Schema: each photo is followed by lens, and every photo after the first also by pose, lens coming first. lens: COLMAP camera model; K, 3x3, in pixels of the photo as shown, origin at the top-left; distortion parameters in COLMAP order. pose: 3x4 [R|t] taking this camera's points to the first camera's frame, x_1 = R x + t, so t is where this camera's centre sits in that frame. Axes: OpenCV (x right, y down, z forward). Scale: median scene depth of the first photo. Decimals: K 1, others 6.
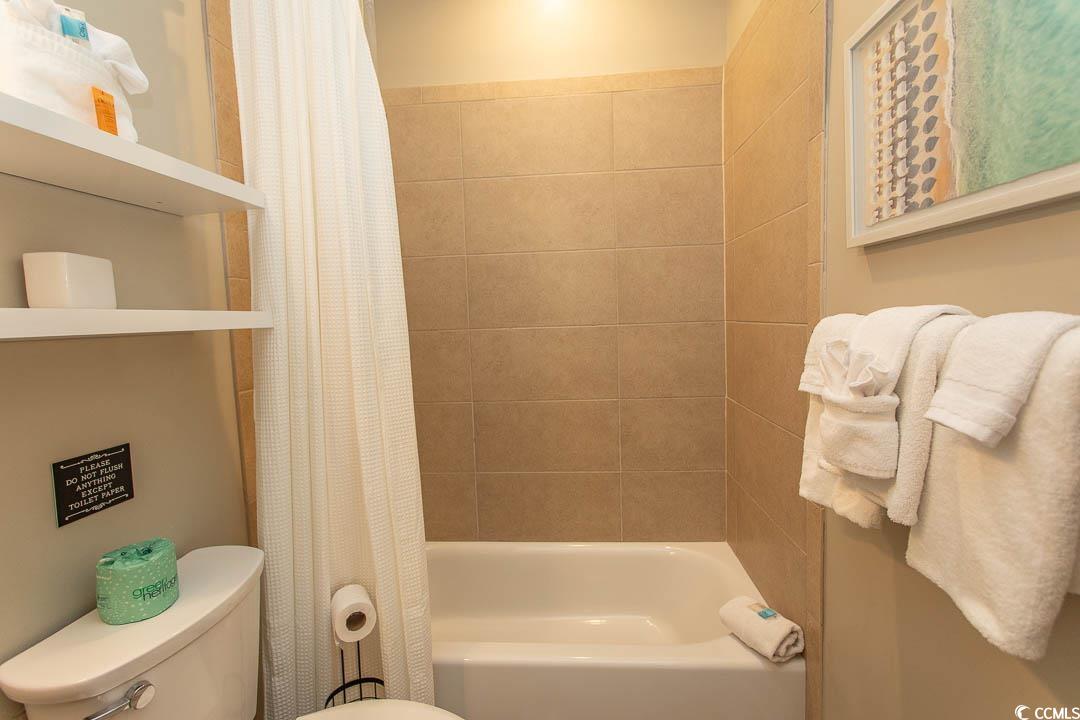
lens RADIAL K [[508.3, 0, 537.3], [0, 508.3, 355.5], [0, 0, 1]] dist [-0.000740, 0.002551]
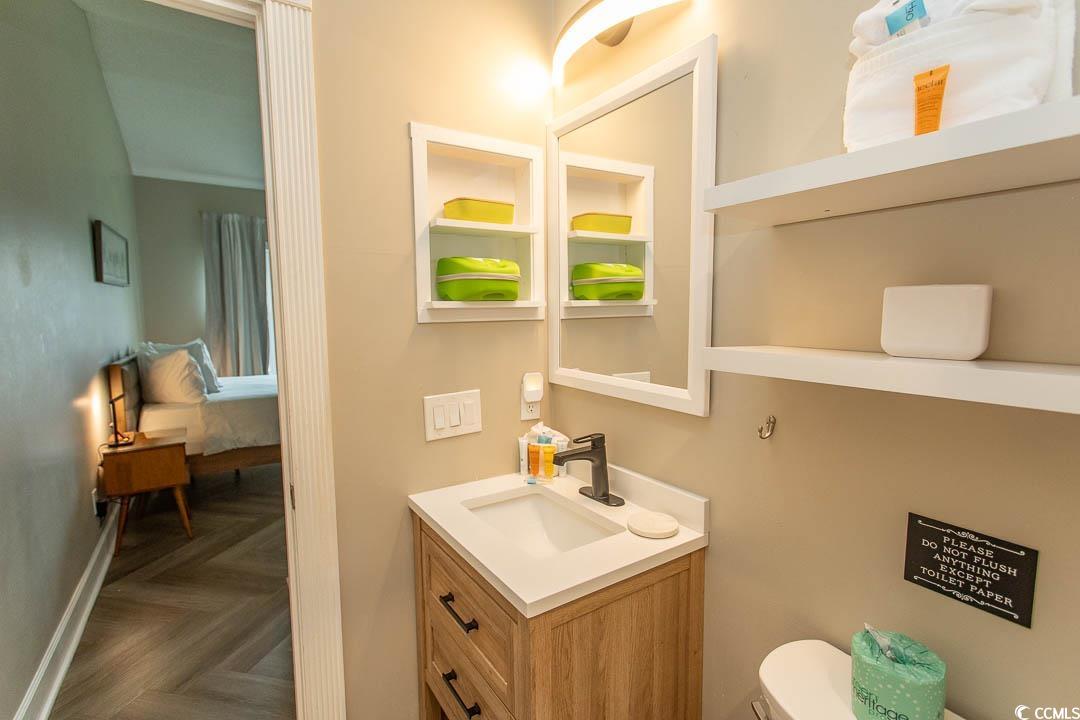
lens RADIAL K [[508.3, 0, 537.3], [0, 508.3, 355.5], [0, 0, 1]] dist [-0.000740, 0.002551]
pose [[-0.789129, 0.098819, -0.606226, 0.100063], [-0.011991, 0.984307, 0.176058, -0.191984], [0.614110, 0.146202, -0.775560, 1.080730]]
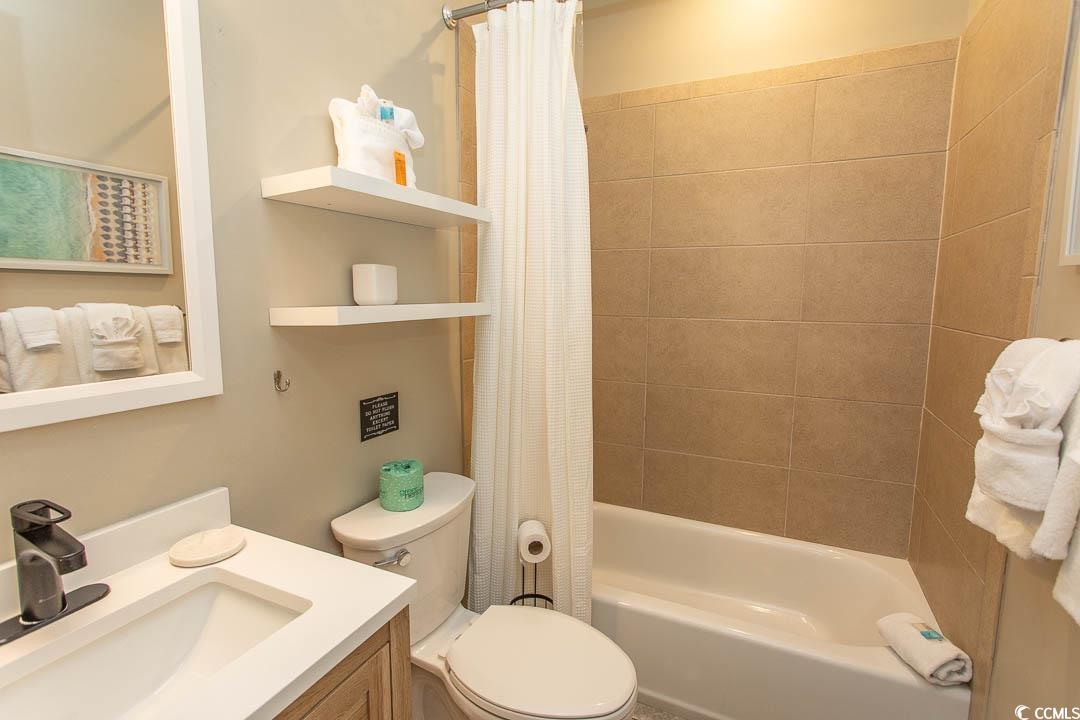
lens RADIAL K [[508.3, 0, 537.3], [0, 508.3, 355.5], [0, 0, 1]] dist [-0.000740, 0.002551]
pose [[0.933609, 0.083097, -0.348525, 0.062338], [-0.065002, 0.995874, 0.063319, -0.047688], [0.352348, -0.036461, 0.935158, -0.208001]]
